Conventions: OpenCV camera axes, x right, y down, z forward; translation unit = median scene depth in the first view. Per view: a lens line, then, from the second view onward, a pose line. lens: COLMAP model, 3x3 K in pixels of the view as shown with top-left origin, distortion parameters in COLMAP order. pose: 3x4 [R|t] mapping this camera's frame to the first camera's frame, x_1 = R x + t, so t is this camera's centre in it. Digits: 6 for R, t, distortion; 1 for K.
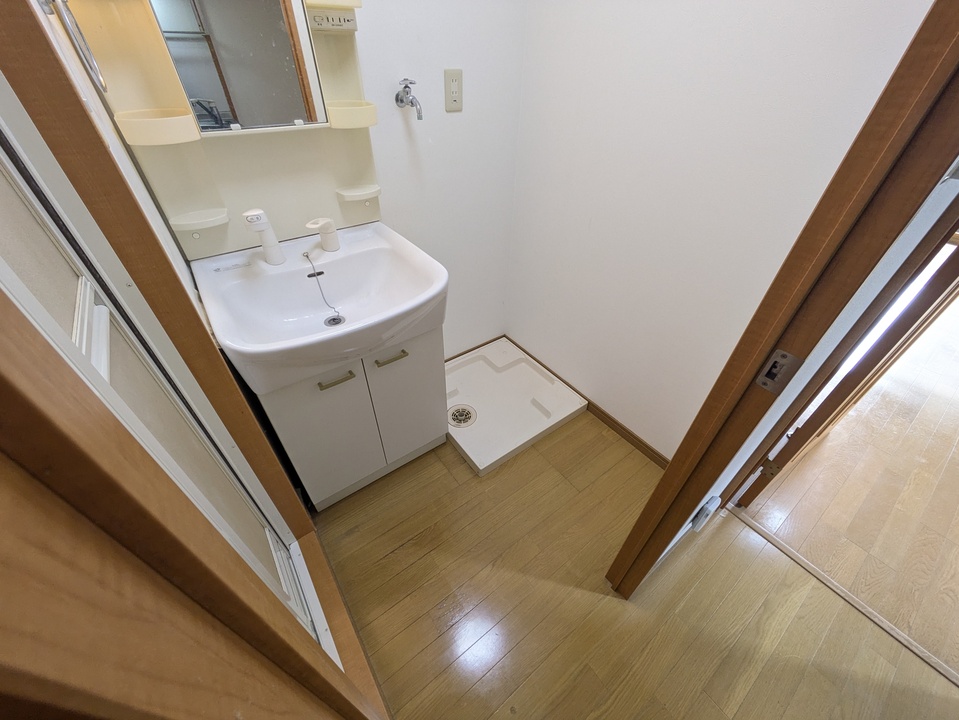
lens RADIAL K [[378.6, 0, 482.9], [0, 378.6, 358.8], [0, 0, 1]] dist [0.002481, -0.000299]
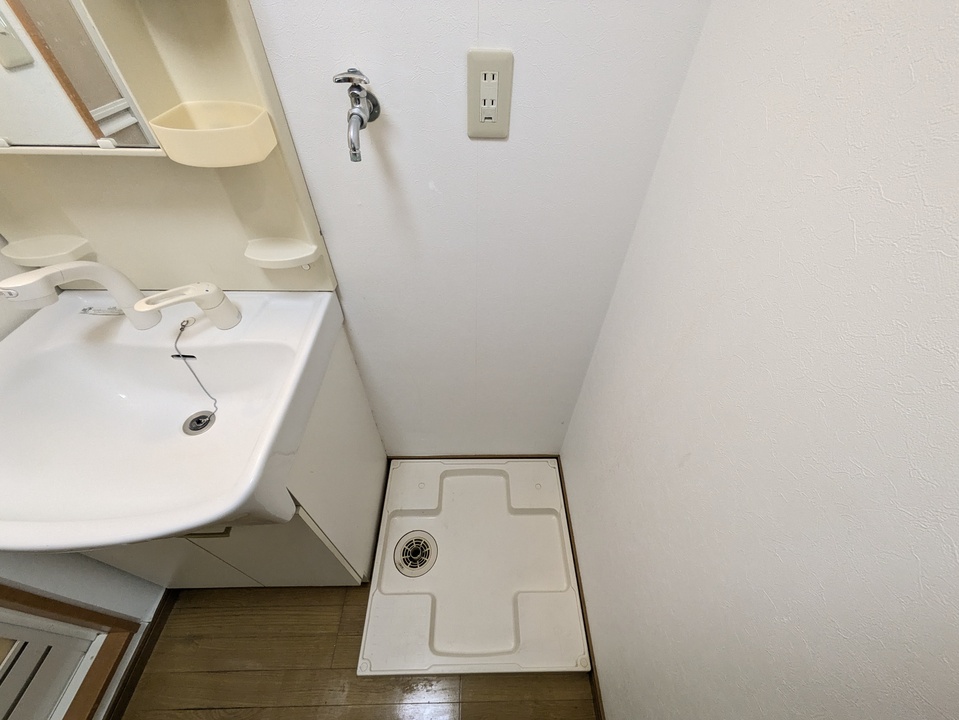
lens RADIAL K [[378.6, 0, 482.9], [0, 378.6, 358.8], [0, 0, 1]] dist [0.002481, -0.000299]
pose [[0.815198, 0.421776, -0.396935, 0.245310], [-0.375076, 0.906660, 0.193094, -0.511098], [0.441328, -0.008529, 0.897305, 0.582680]]
